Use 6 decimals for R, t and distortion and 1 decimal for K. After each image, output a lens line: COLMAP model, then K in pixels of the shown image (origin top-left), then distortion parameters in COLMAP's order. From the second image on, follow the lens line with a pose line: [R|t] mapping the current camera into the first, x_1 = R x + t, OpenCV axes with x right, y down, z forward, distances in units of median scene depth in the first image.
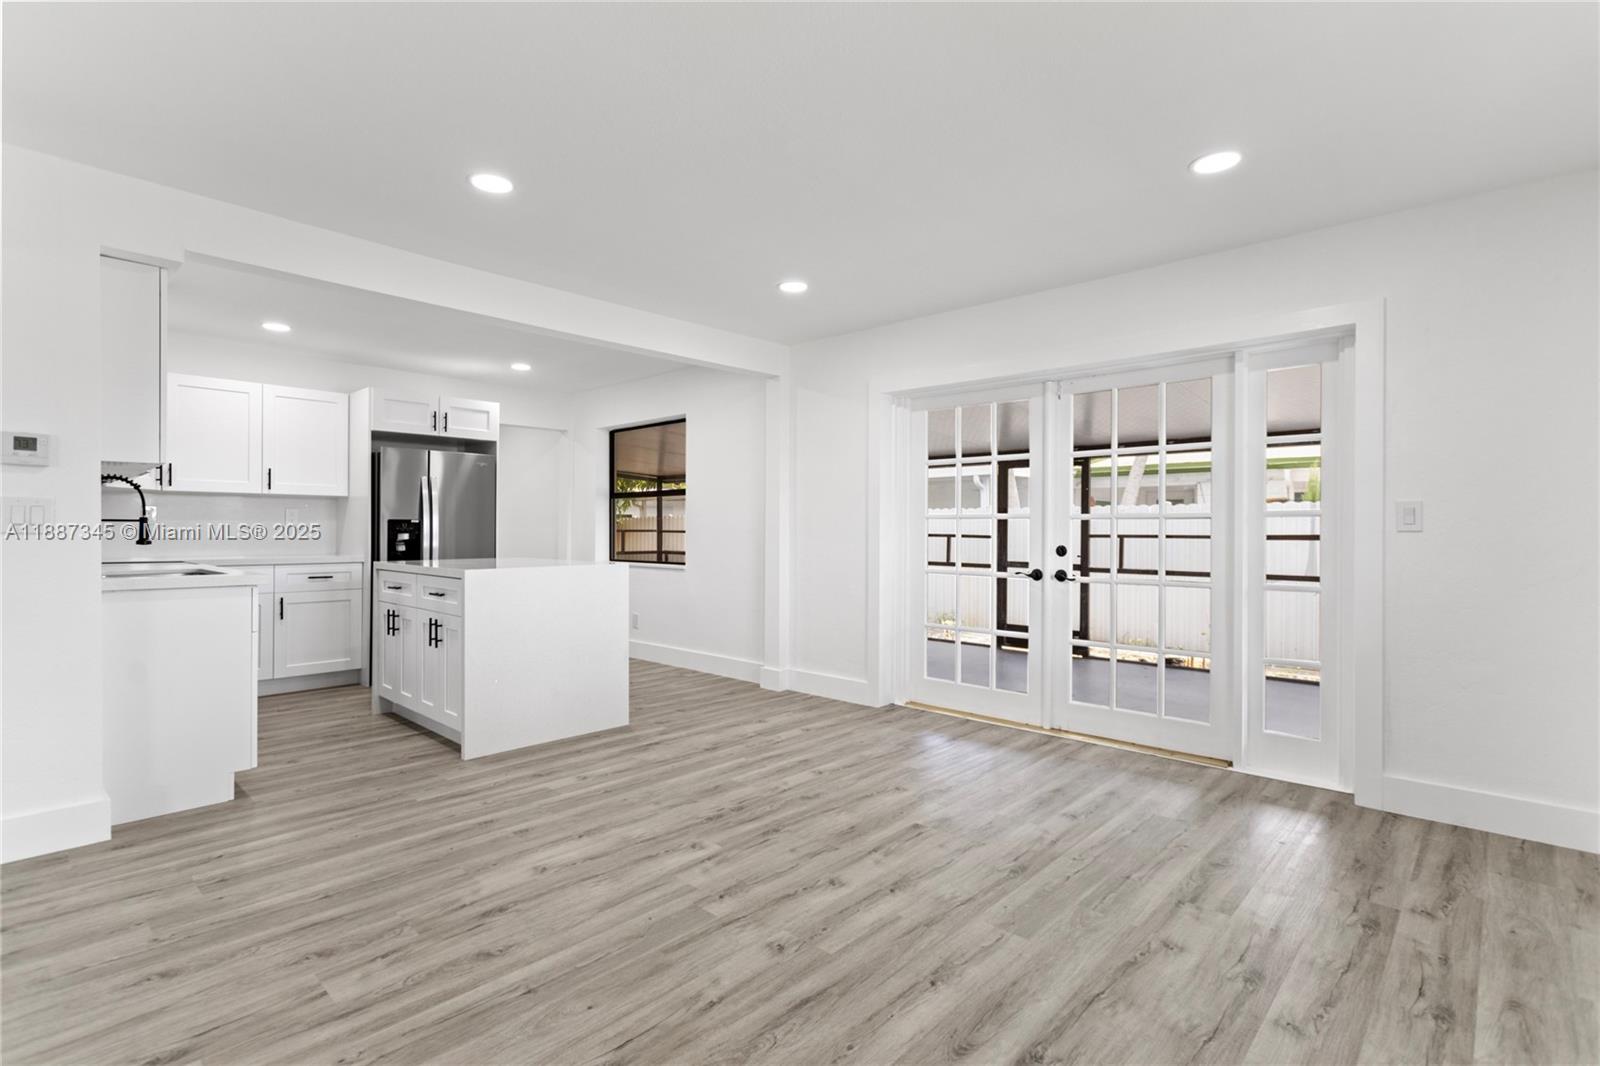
lens RADIAL K [[747.6, 0, 800.0], [0, 747.6, 533.0], [0, 0, 1]] dist [0.001523, 0.000721]
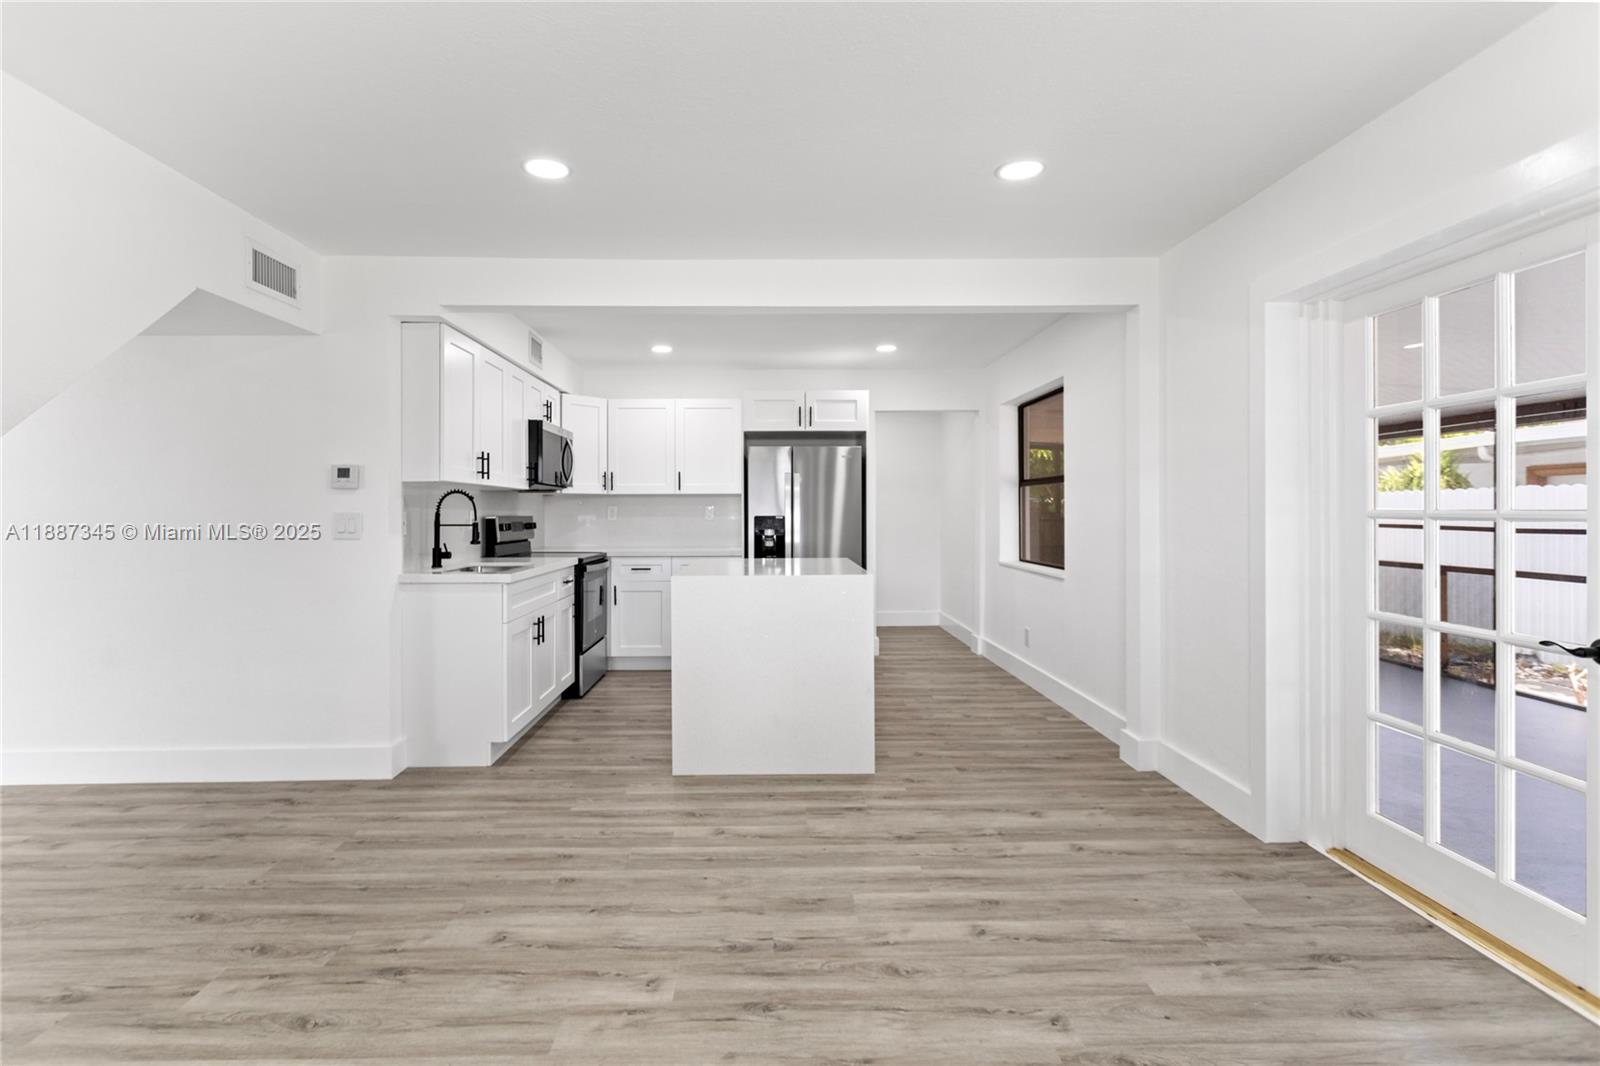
lens RADIAL K [[772.6, 0, 794.9], [0, 772.6, 507.6], [0, 0, 1]] dist [0.001664, 0.000713]
pose [[0.698667, -0.008144, -0.715401, 0.396376], [0.002233, 0.999955, -0.009203, -0.030633], [0.715443, 0.004832, 0.698654, 0.449549]]
